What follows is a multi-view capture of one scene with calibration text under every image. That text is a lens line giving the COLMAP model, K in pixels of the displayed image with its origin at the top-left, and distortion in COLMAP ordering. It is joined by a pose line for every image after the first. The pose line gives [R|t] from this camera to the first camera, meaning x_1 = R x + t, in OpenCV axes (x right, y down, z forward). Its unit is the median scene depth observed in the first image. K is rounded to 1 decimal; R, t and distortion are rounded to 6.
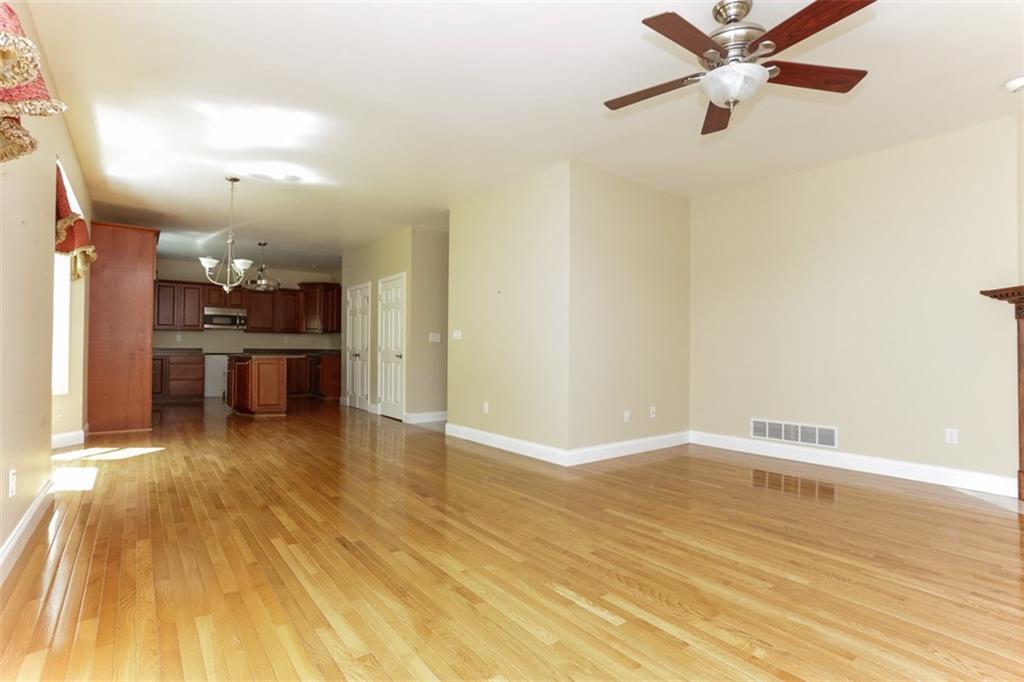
lens RADIAL K [[495.4, 0, 519.0], [0, 495.4, 343.9], [0, 0, 1]] dist [-0.019348, 0.000385]
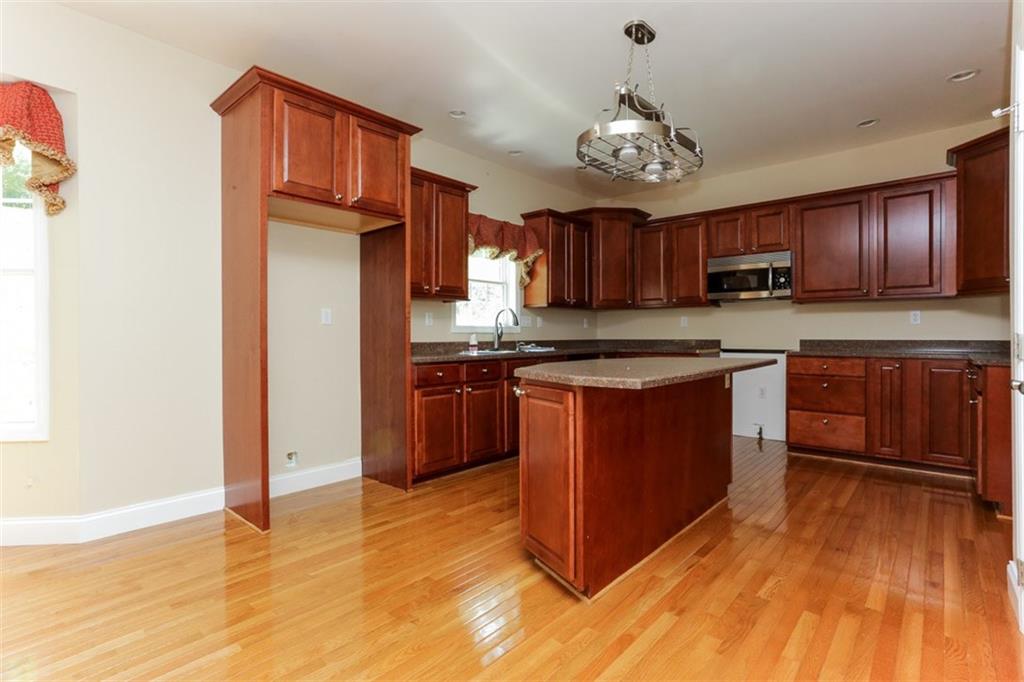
lens RADIAL K [[508.6, 0, 515.6], [0, 508.6, 337.4], [0, 0, 1]] dist [-0.000994, 0.000137]
pose [[0.238344, -0.007512, -0.971152, -0.300588], [0.012113, 0.999915, -0.004762, 0.011074], [0.971105, -0.010629, 0.238415, 1.146551]]
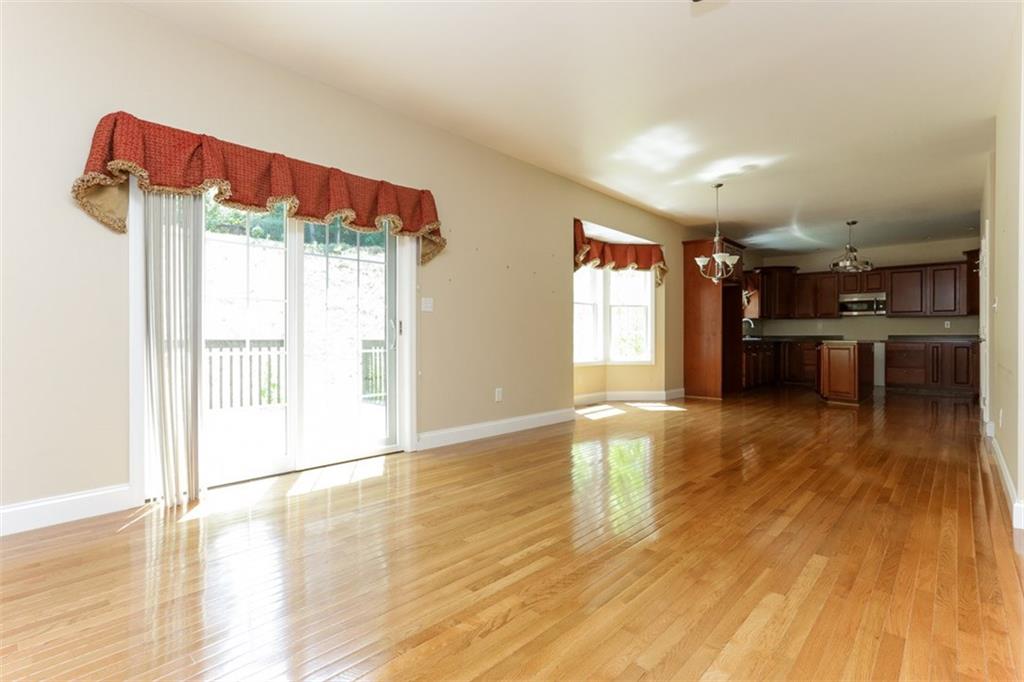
lens RADIAL K [[495.1, 0, 516.3], [0, 495.1, 342.3], [0, 0, 1]] dist [-0.001333, 0.000347]
pose [[0.196741, -0.000239, -0.980455, 0.384513], [0.012351, 0.999921, 0.002235, 0.021904], [0.980378, -0.012549, 0.196729, 0.244172]]
